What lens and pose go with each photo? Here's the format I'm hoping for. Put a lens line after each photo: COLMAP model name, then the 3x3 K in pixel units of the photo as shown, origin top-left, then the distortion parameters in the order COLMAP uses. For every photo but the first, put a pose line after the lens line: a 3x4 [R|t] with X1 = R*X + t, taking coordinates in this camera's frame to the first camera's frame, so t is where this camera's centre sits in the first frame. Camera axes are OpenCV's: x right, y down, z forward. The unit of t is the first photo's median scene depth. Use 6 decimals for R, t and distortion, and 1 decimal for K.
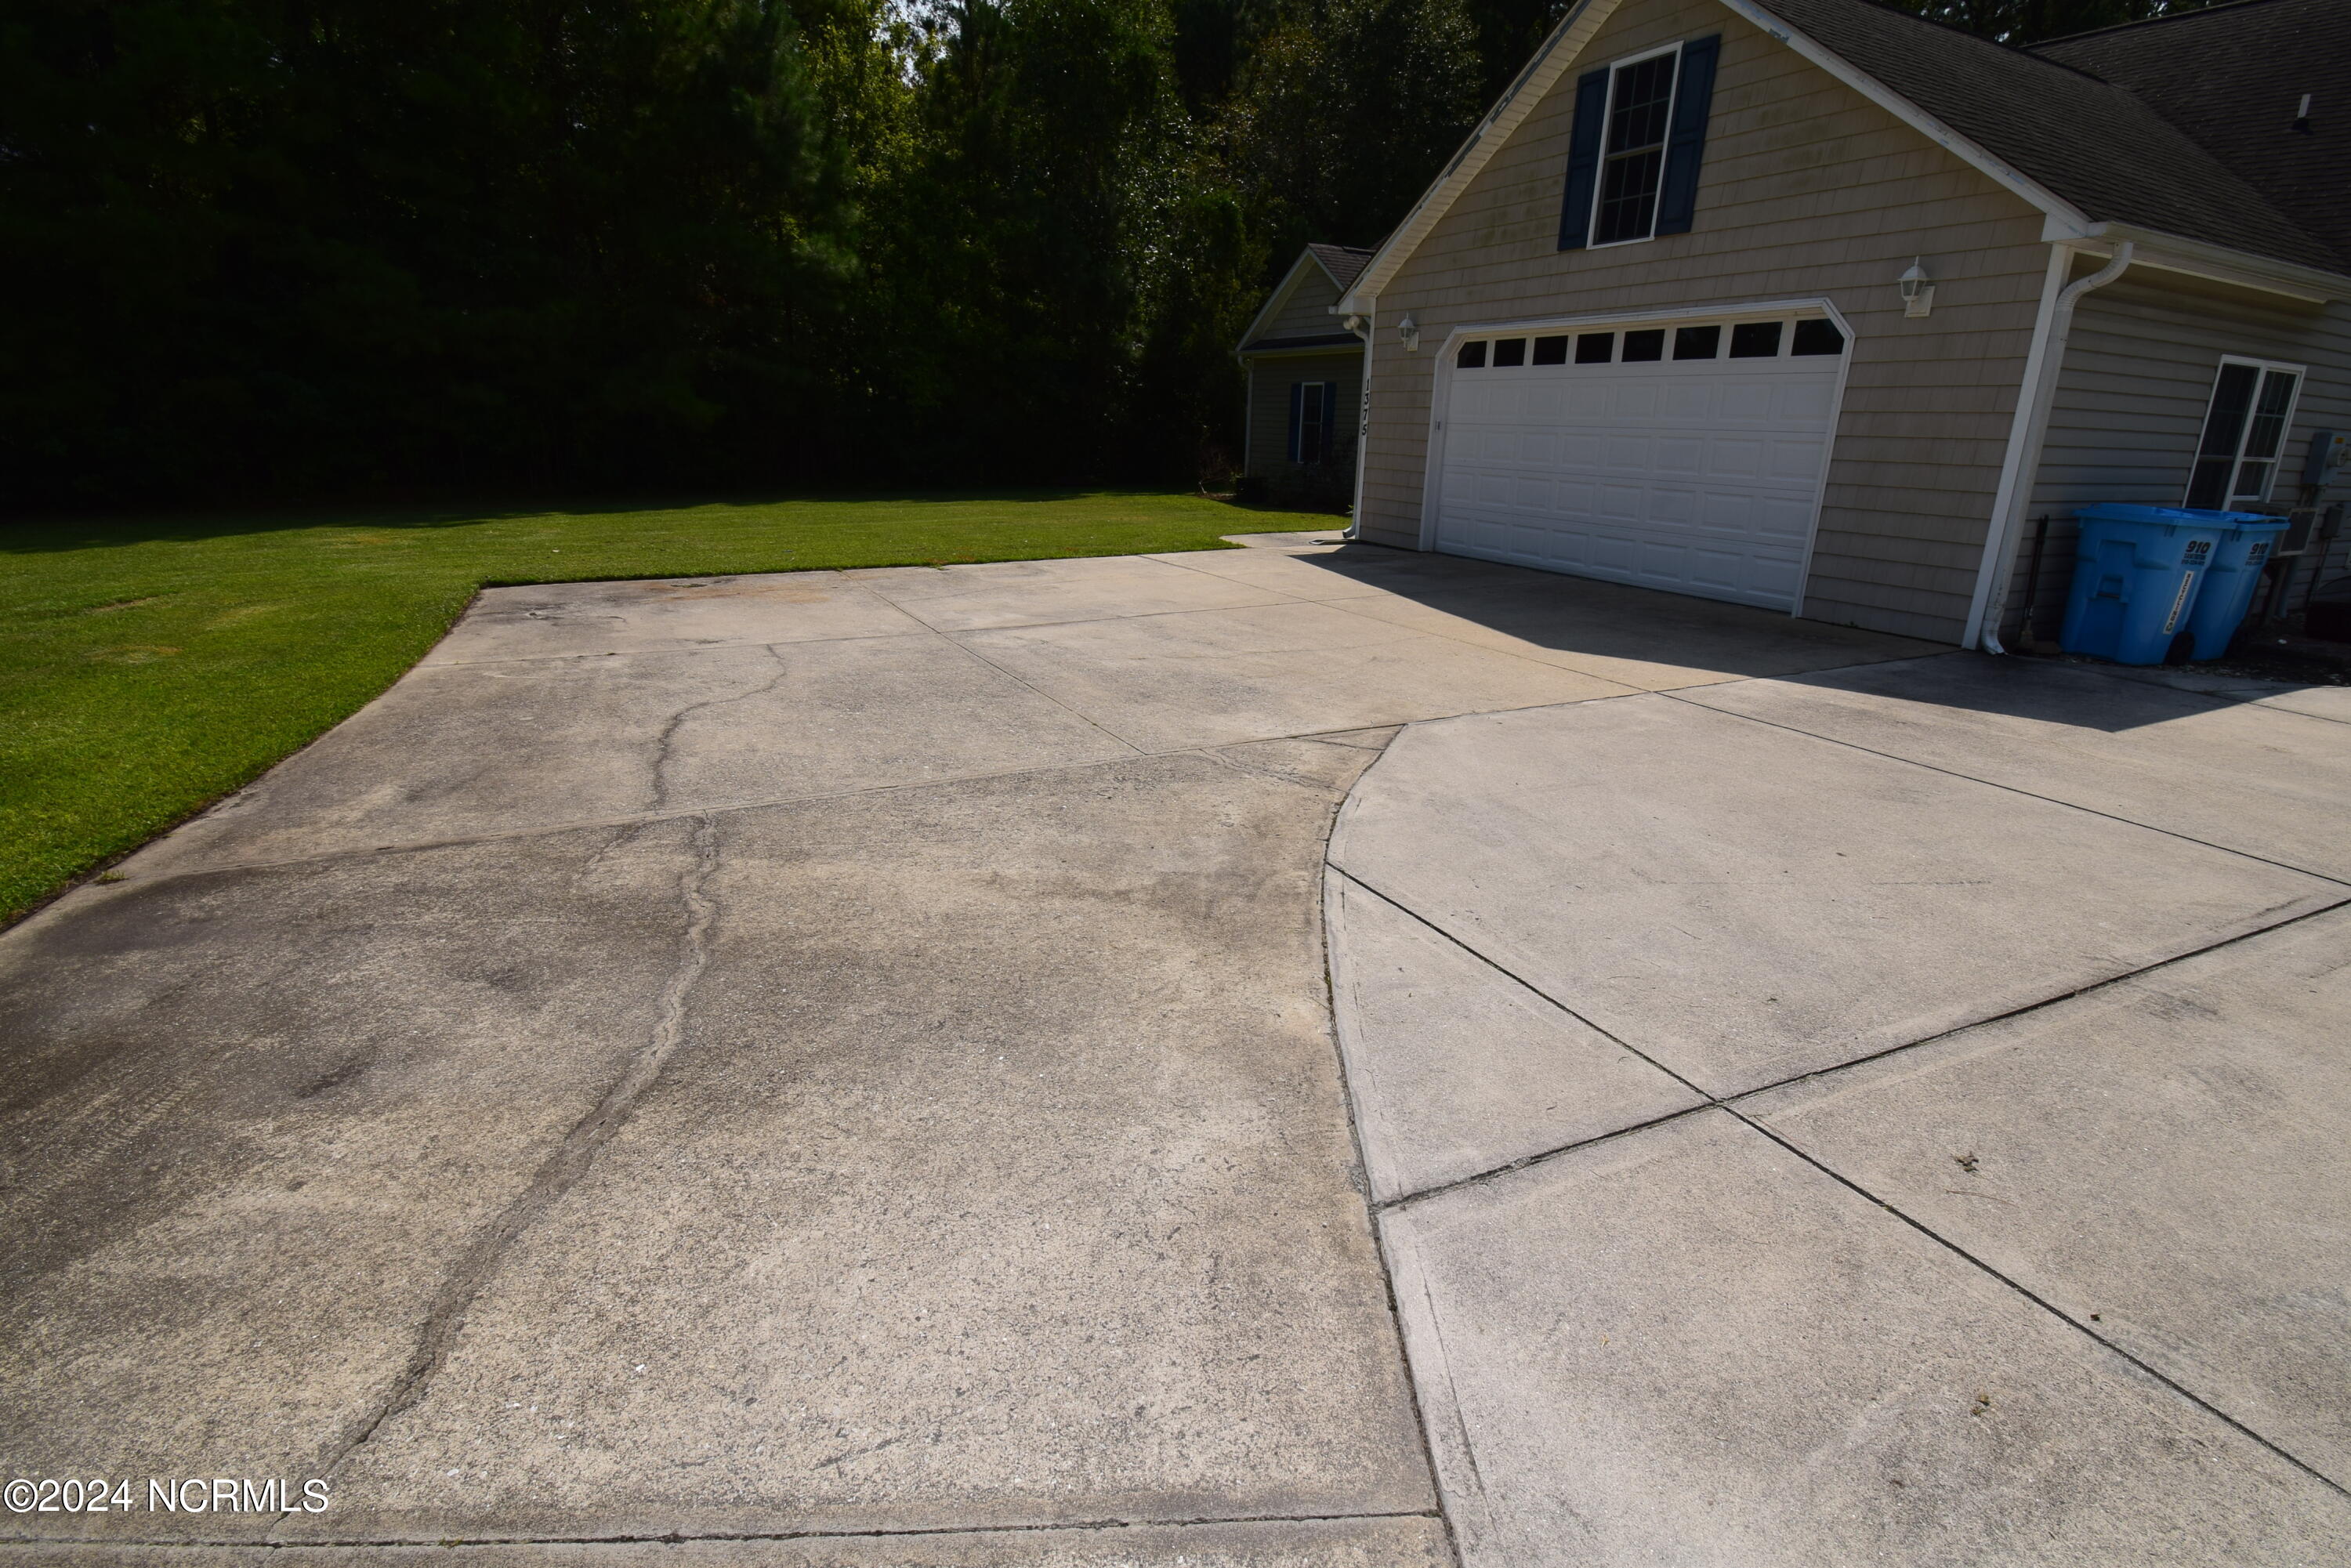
lens RADIAL K [[1122.5, 0, 1185.4], [0, 1122.5, 787.2], [0, 0, 1]] dist [0.018651, -0.027023]
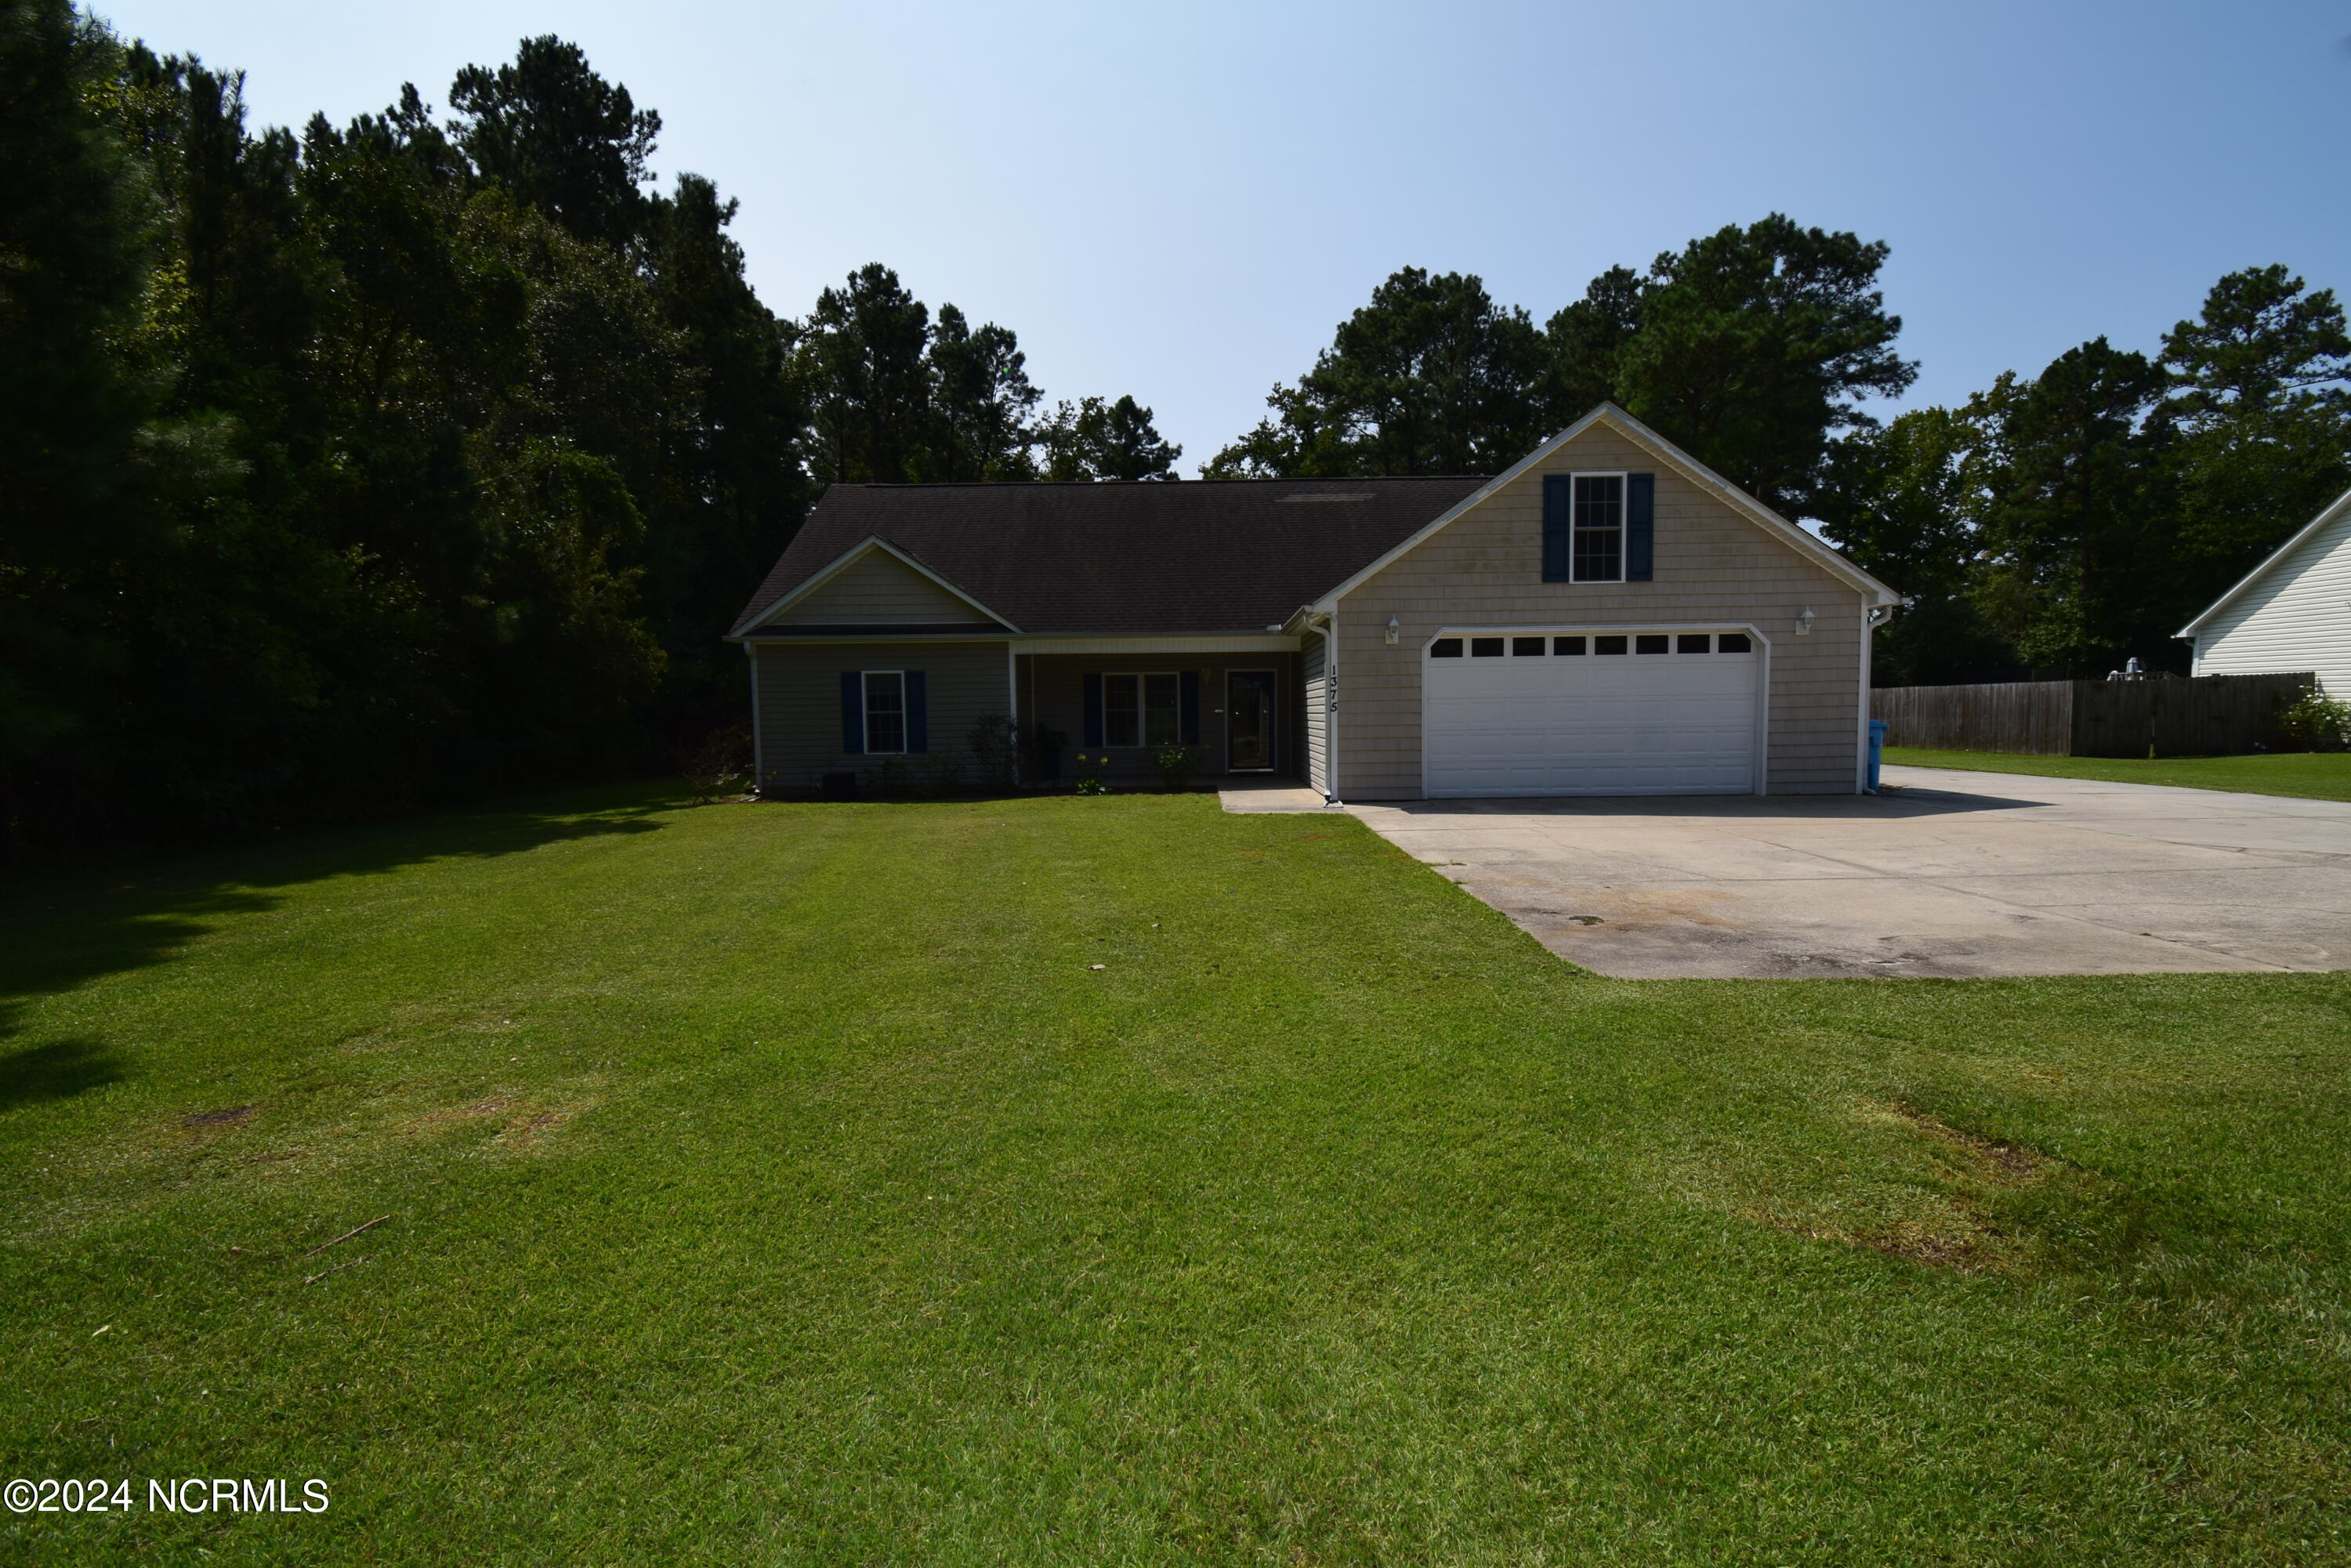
lens RADIAL K [[1046.5, 0, 1175.5], [0, 1046.5, 784.0], [0, 0, 1]] dist [0.019732, -0.027177]
pose [[0.474150, -0.089545, 0.875879, -1.517664], [0.299229, 0.951988, -0.064660, -0.388303], [-0.828036, 0.292747, 0.478180, 1.129319]]
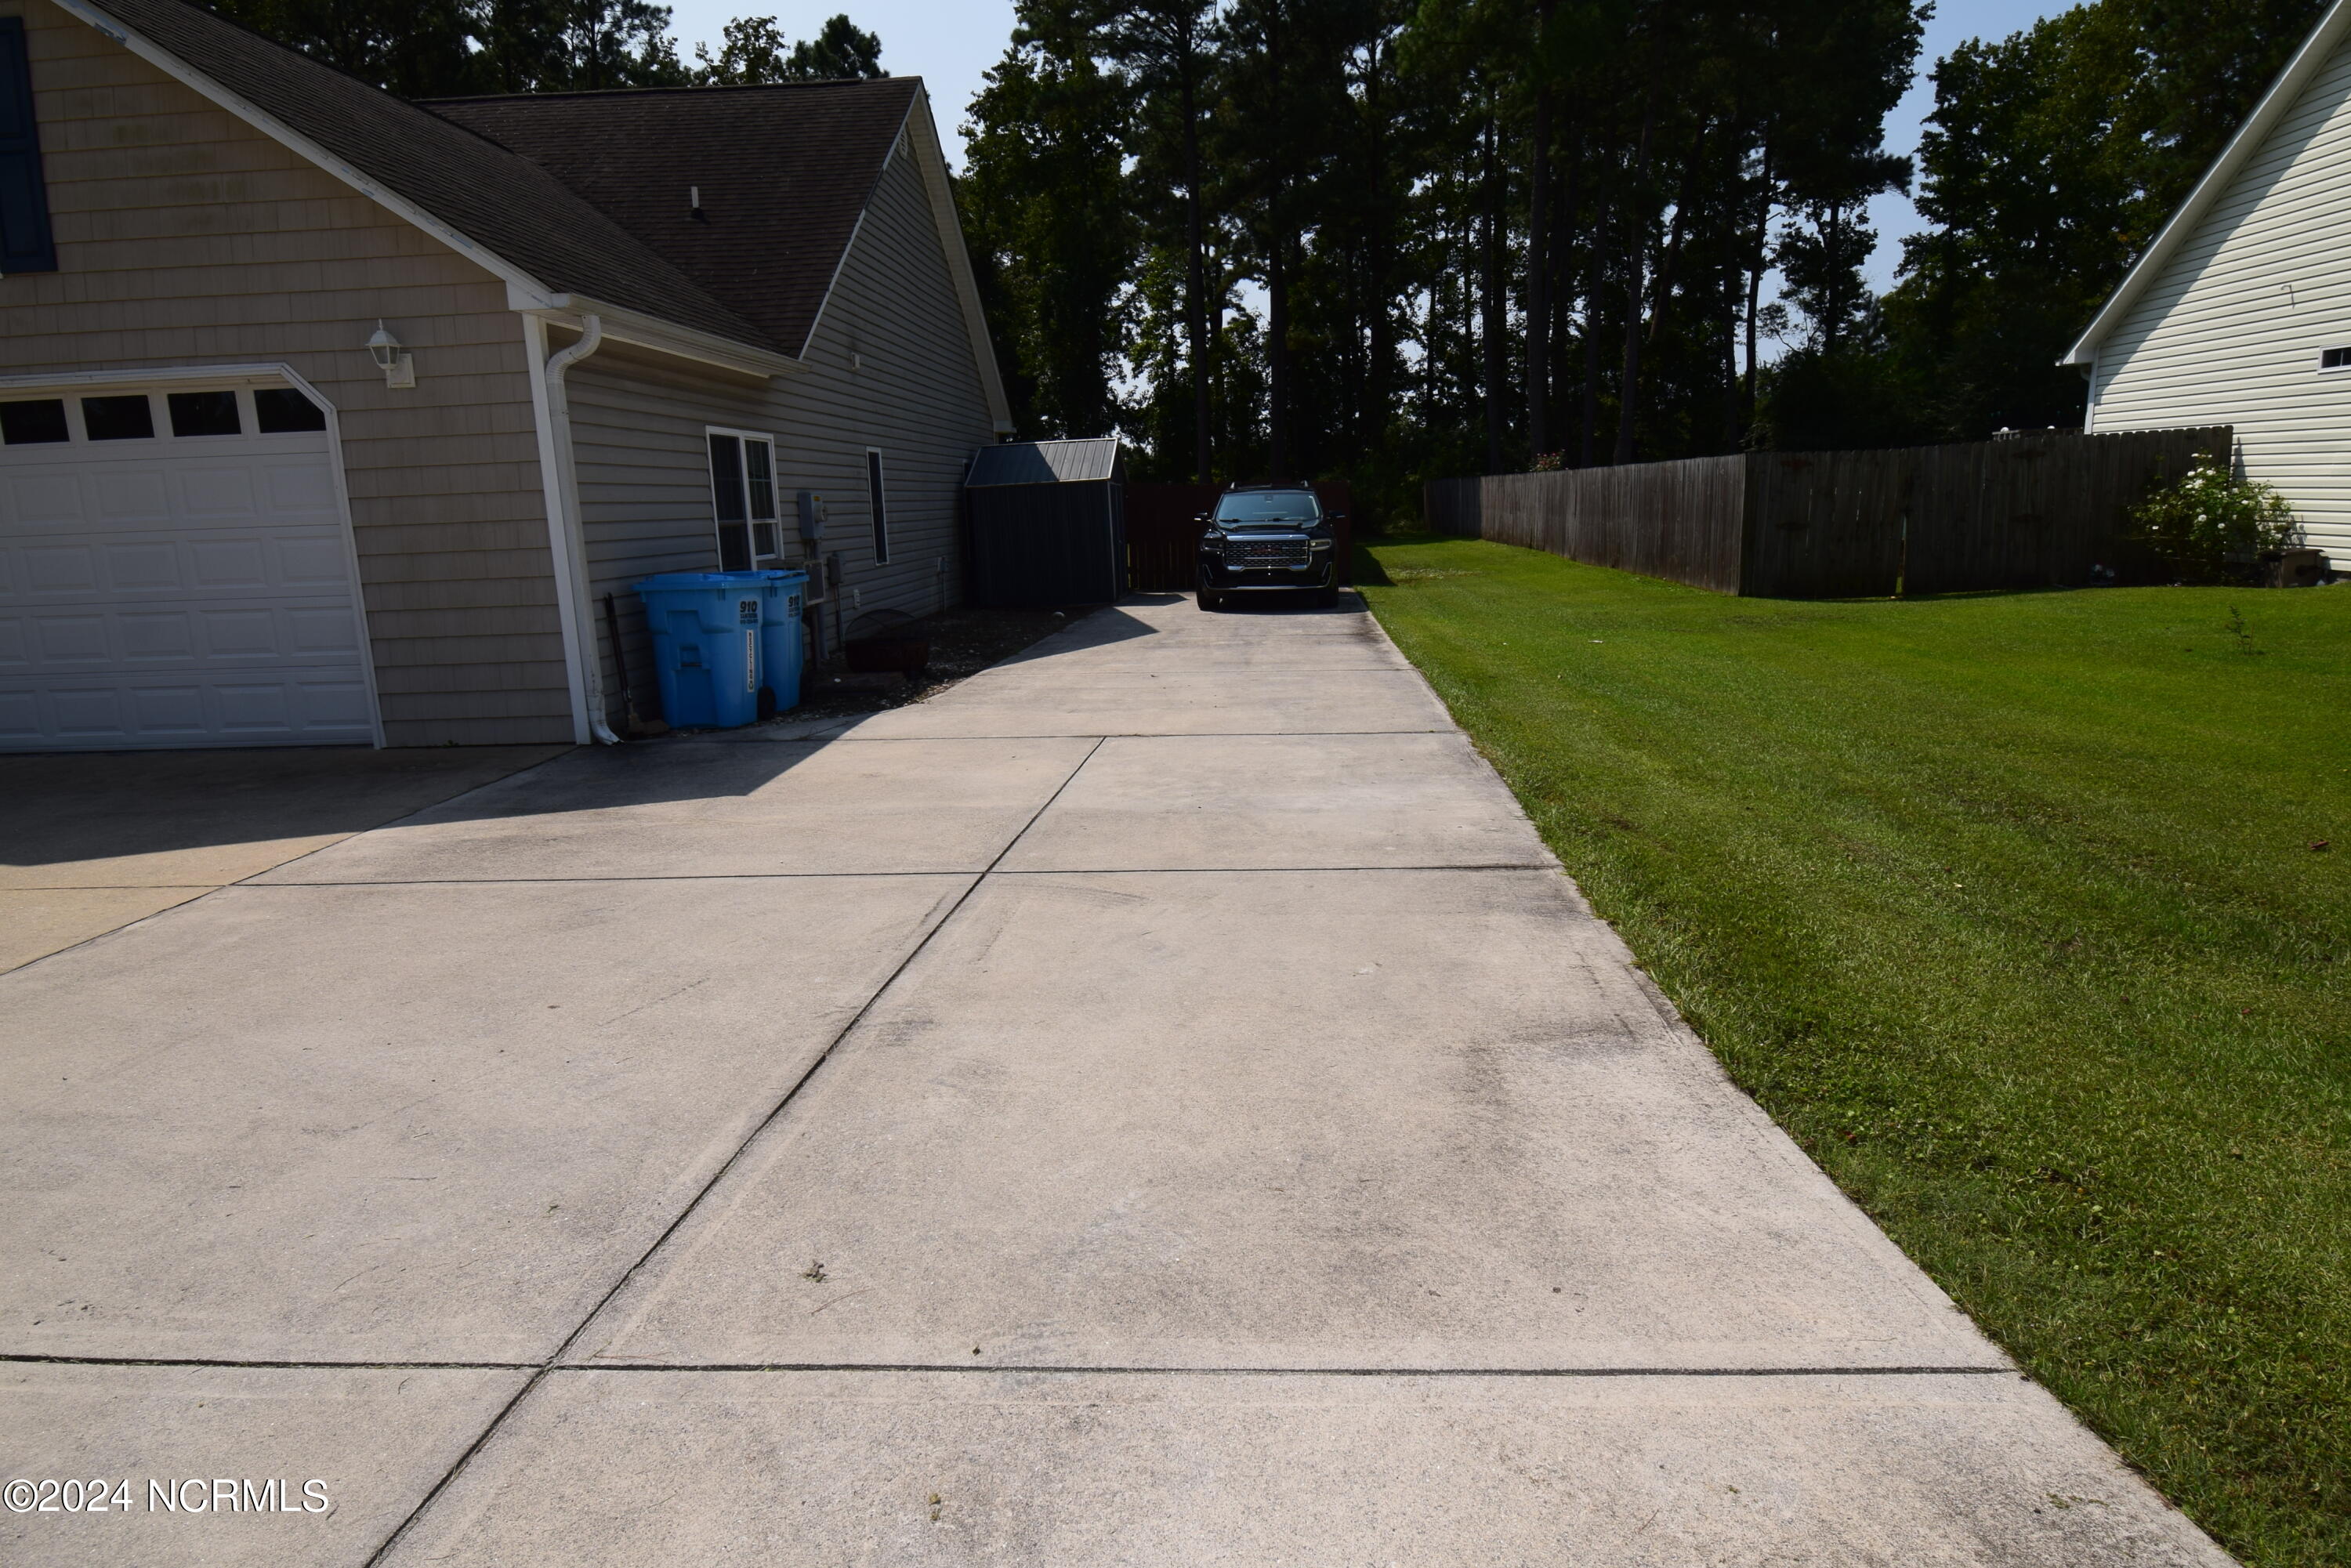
lens RADIAL K [[1385.5, 0, 1187.7], [0, 1385.5, 785.4], [0, 0, 1]] dist [0.016390, -0.028982]
pose [[0.497803, -0.215062, 0.840203, -0.006085], [0.312945, 0.948044, 0.057252, -0.004028], [-0.808862, 0.234438, 0.539241, 0.016025]]
